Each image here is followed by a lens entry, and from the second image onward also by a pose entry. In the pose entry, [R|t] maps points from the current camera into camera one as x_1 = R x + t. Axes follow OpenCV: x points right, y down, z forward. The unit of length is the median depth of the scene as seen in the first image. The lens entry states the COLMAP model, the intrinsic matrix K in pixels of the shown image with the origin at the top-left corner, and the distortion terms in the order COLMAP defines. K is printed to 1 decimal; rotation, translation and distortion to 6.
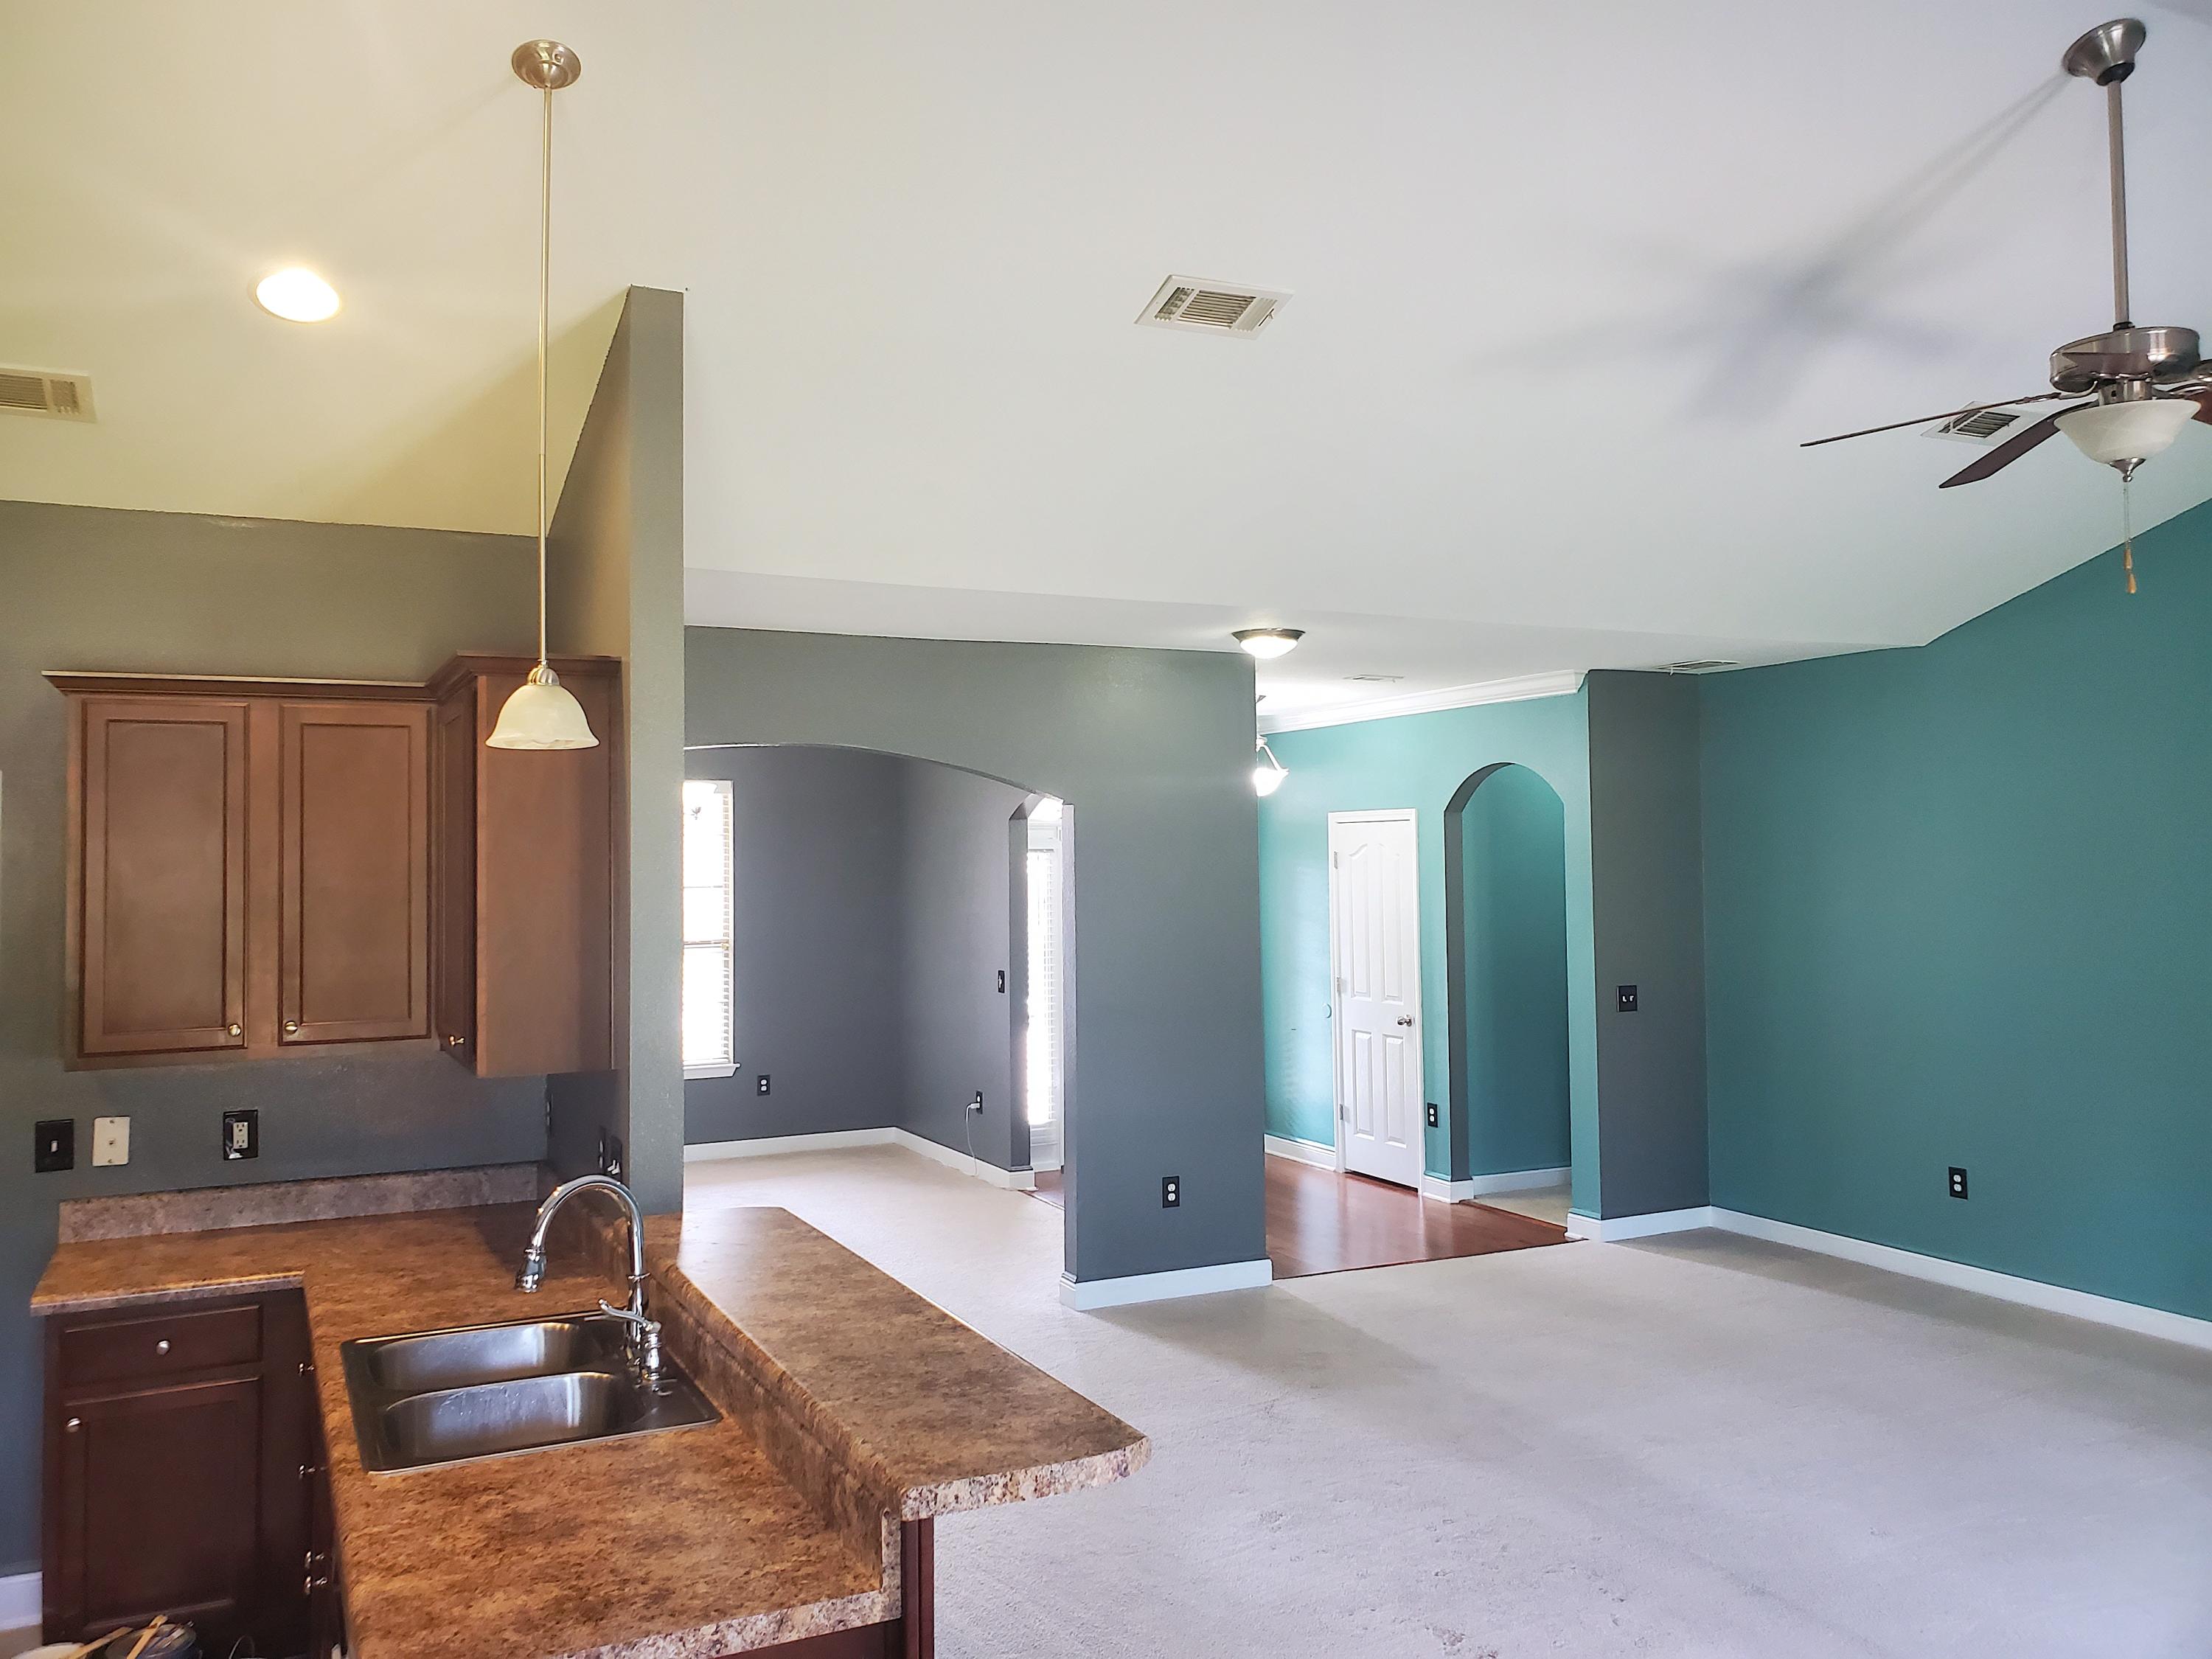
lens RADIAL K [[1704.4, 0, 1104.5], [0, 1704.4, 789.1], [0, 0, 1]] dist [0.006220, 0.008468]
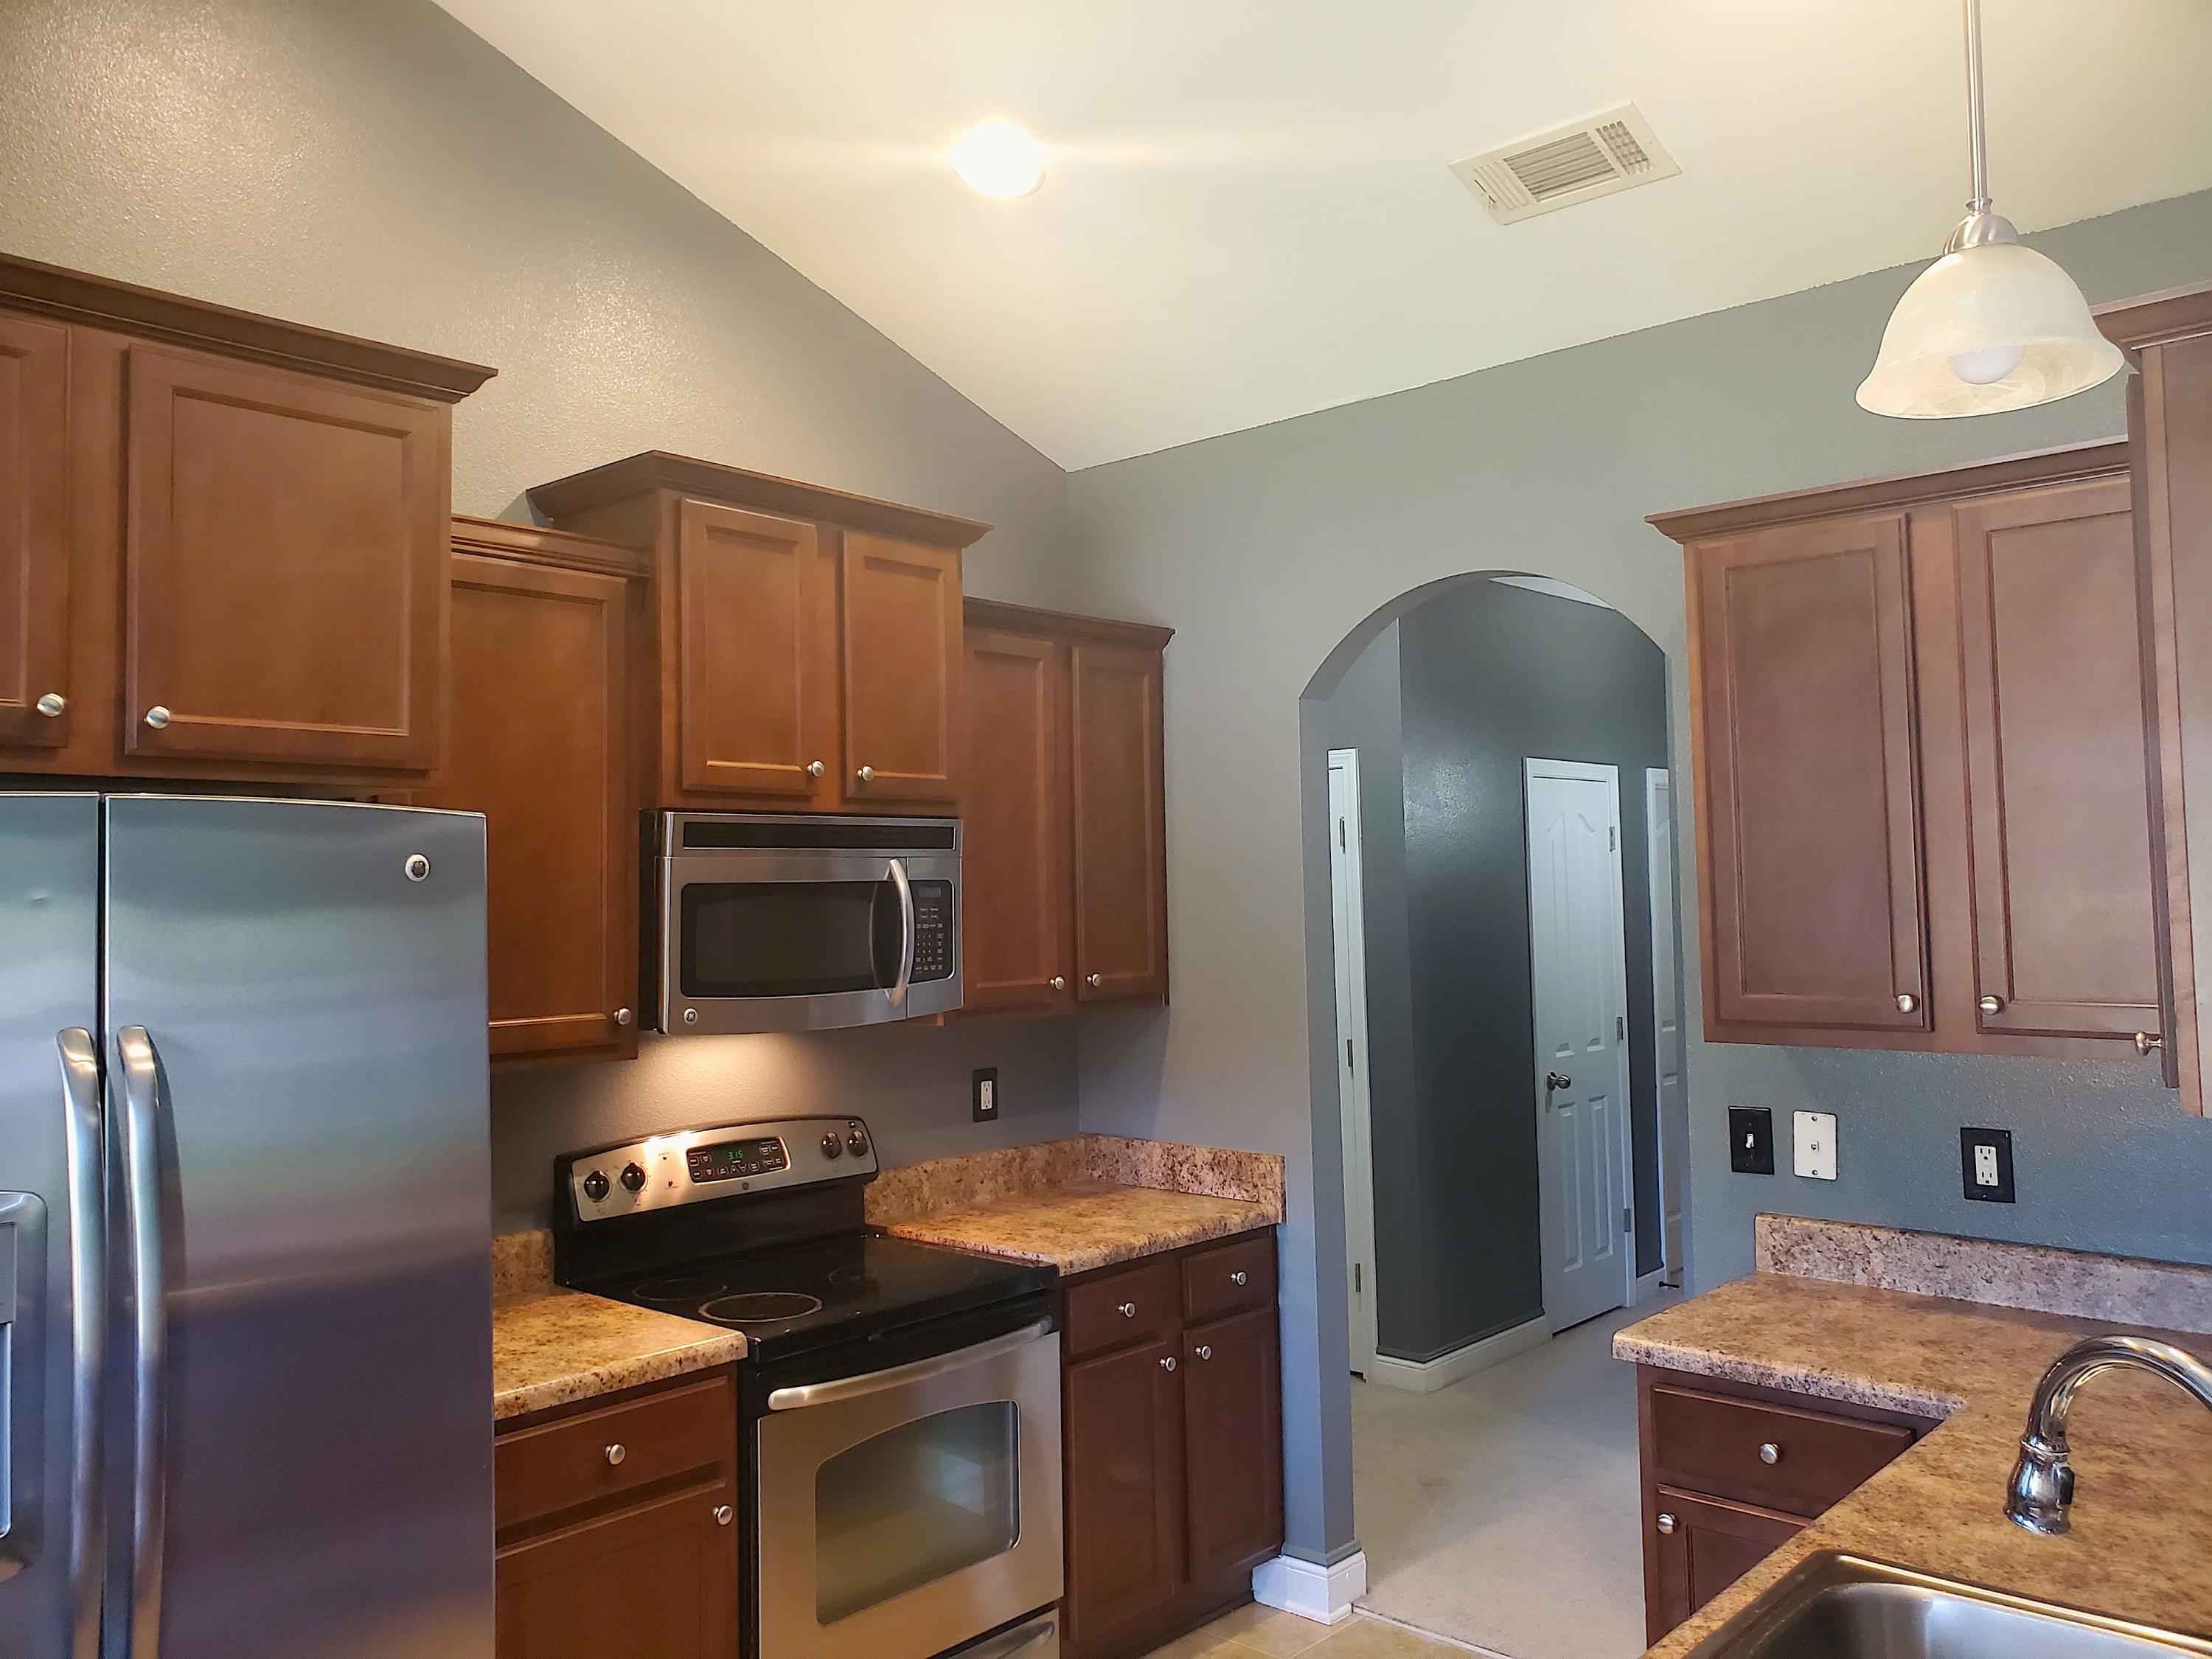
lens RADIAL K [[1704.4, 0, 1110.0], [0, 1704.4, 812.3], [0, 0, 1]] dist [0.006220, 0.008468]
pose [[0.358918, -0.040036, -0.932510, 0.002343], [0.050247, 0.998460, -0.023528, 0.064534], [0.932016, -0.038411, 0.360377, 0.456765]]
